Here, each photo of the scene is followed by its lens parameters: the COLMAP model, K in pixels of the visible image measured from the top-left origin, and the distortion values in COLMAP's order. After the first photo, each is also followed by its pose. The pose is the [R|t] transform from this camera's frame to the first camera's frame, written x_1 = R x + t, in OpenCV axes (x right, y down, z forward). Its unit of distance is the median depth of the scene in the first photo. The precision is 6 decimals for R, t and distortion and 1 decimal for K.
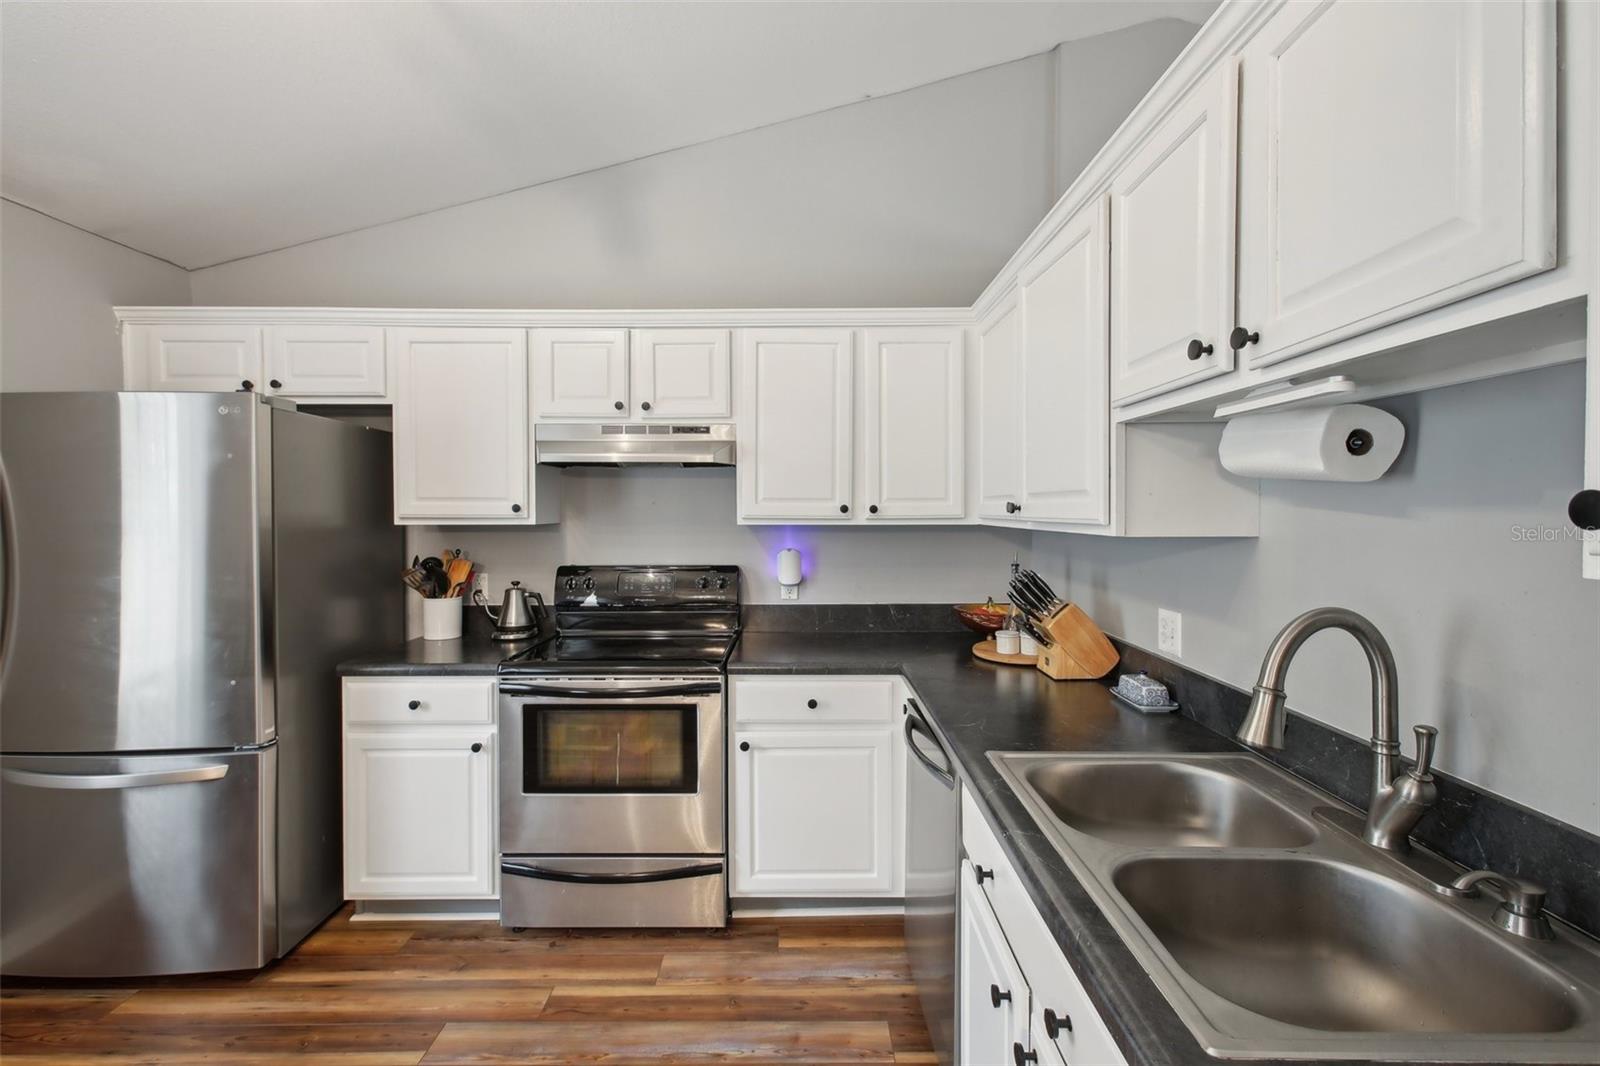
lens RADIAL K [[713.1, 0, 801.4], [0, 713.1, 518.6], [0, 0, 1]] dist [0.001151, 0.000319]
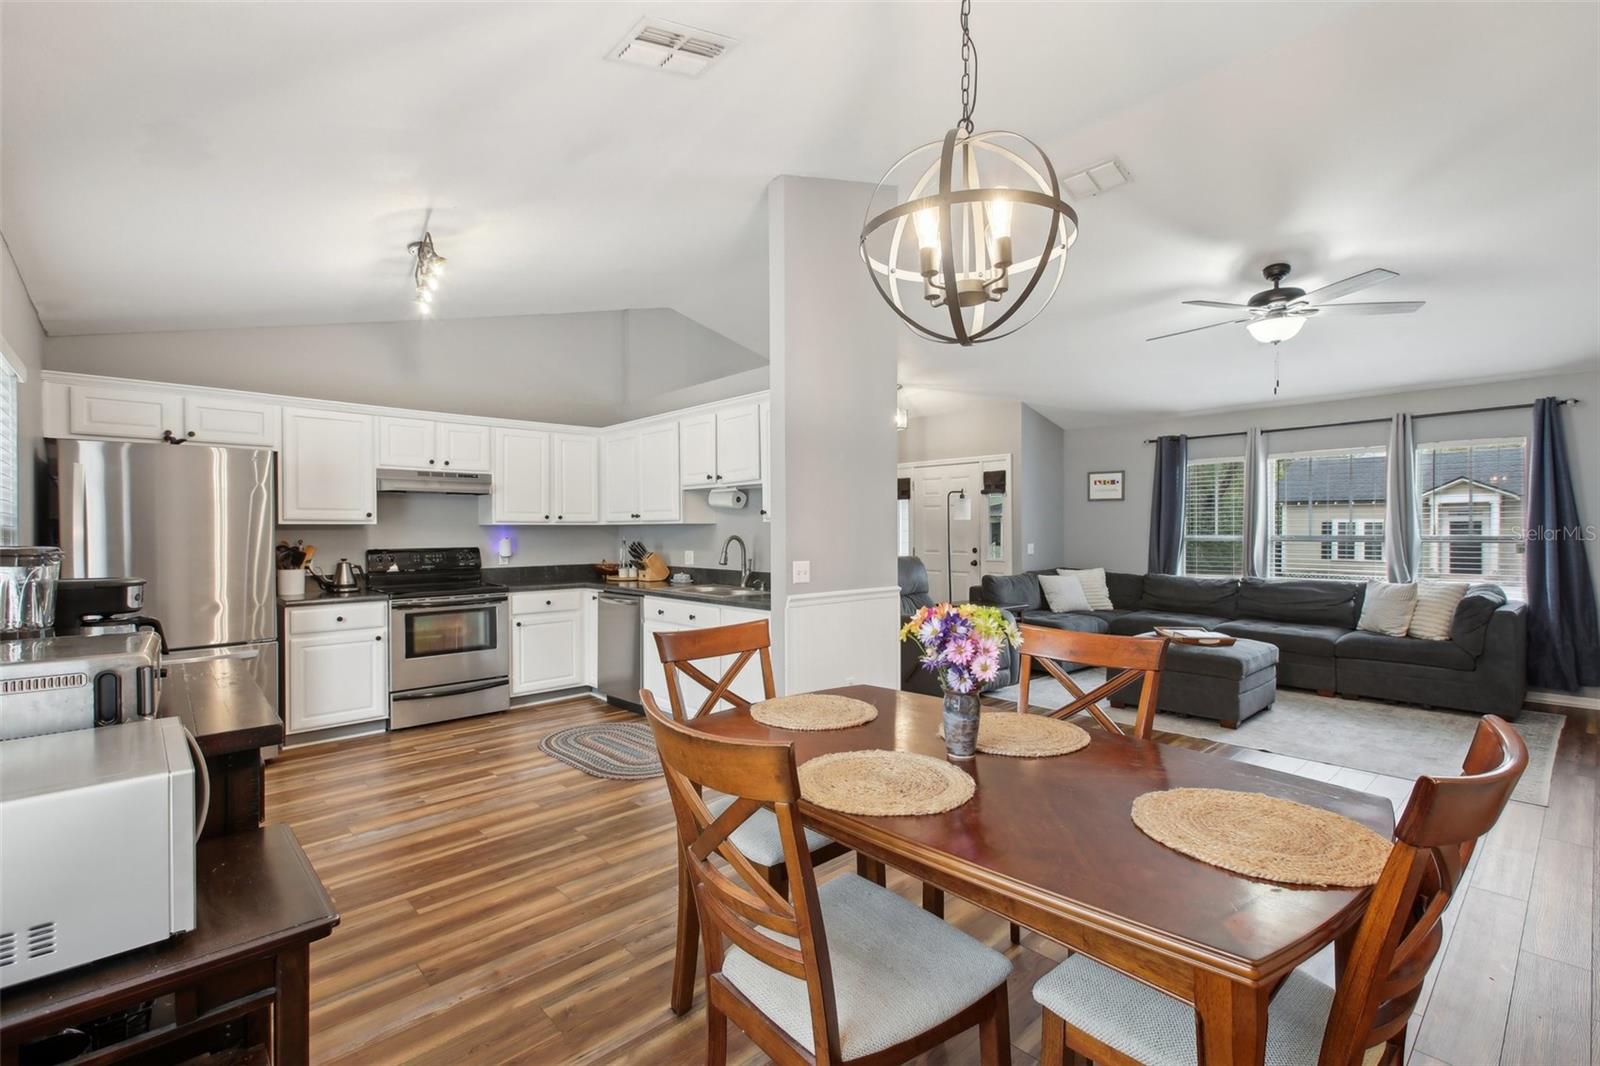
lens RADIAL K [[709.9, 0, 795.2], [0, 709.9, 535.4], [0, 0, 1]] dist [0.021645, 0.000043]
pose [[0.736358, -0.007572, 0.676549, -0.923148], [0.012857, 0.999913, -0.002802, 0.062474], [-0.676470, 0.010762, 0.736392, -1.178913]]
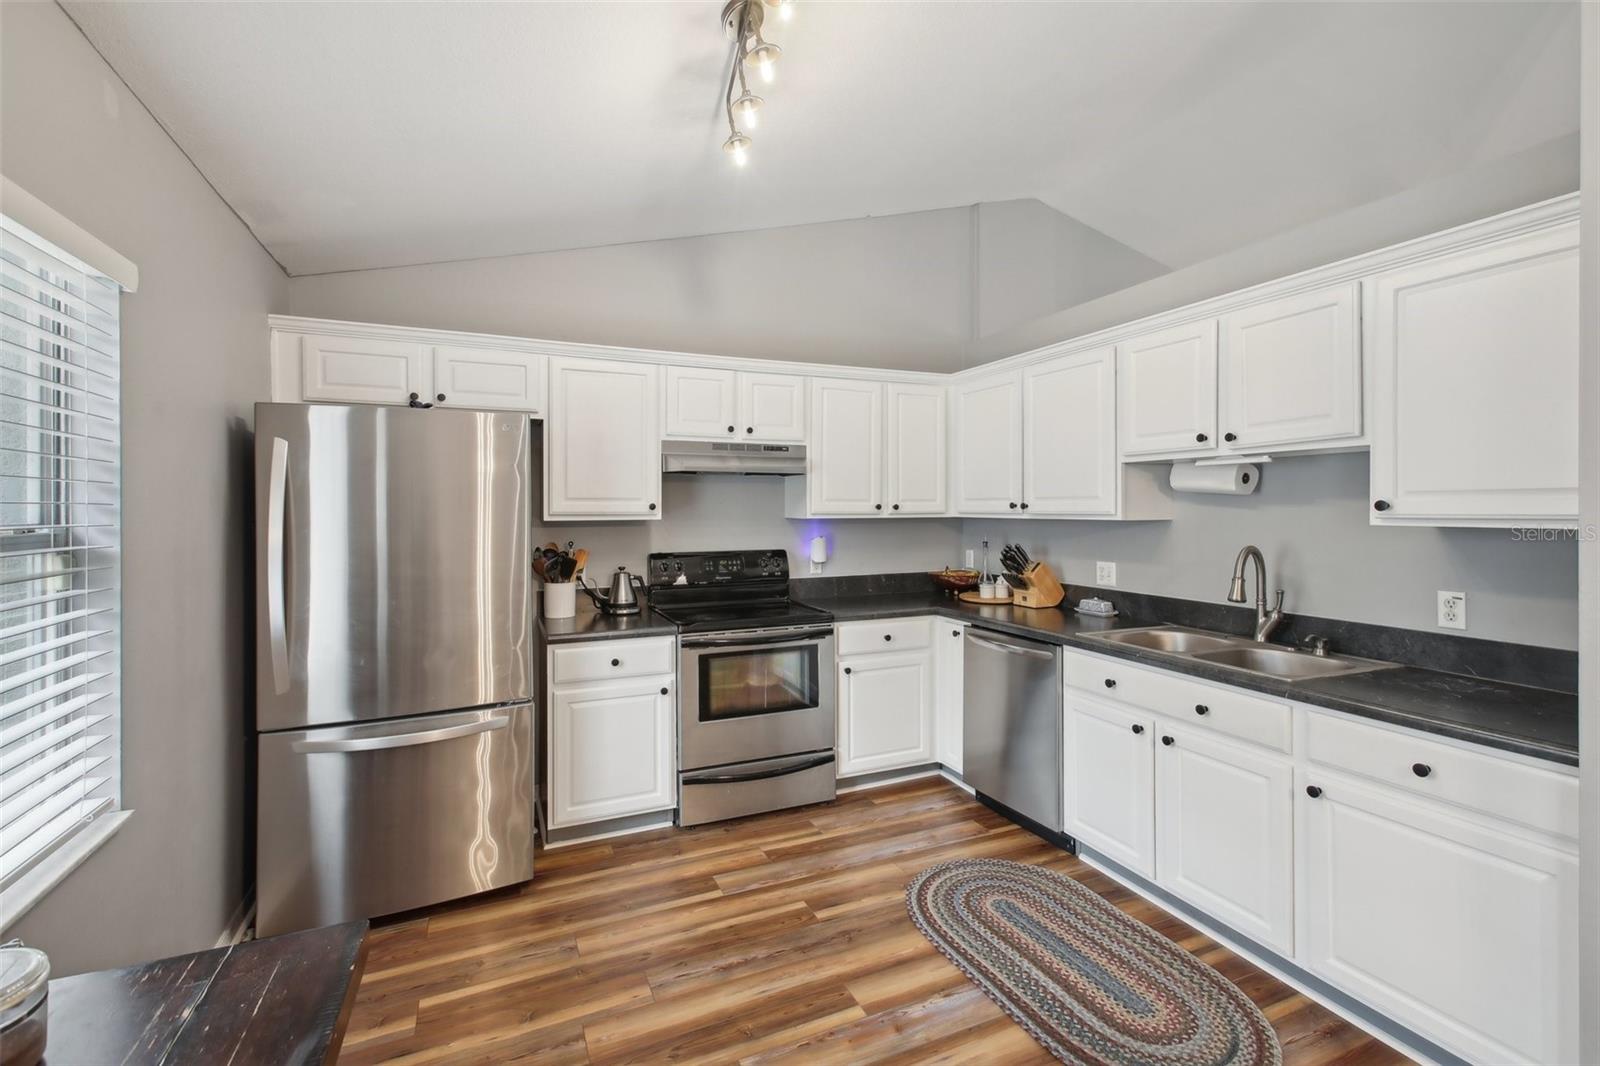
lens RADIAL K [[712.9, 0, 793.6], [0, 712.9, 509.8], [0, 0, 1]] dist [0.001241, 0.000083]
pose [[0.918519, -0.003327, 0.395363, -0.743940], [0.007233, 0.999939, -0.008387, 0.003749], [-0.395311, 0.010564, 0.918486, -0.286587]]
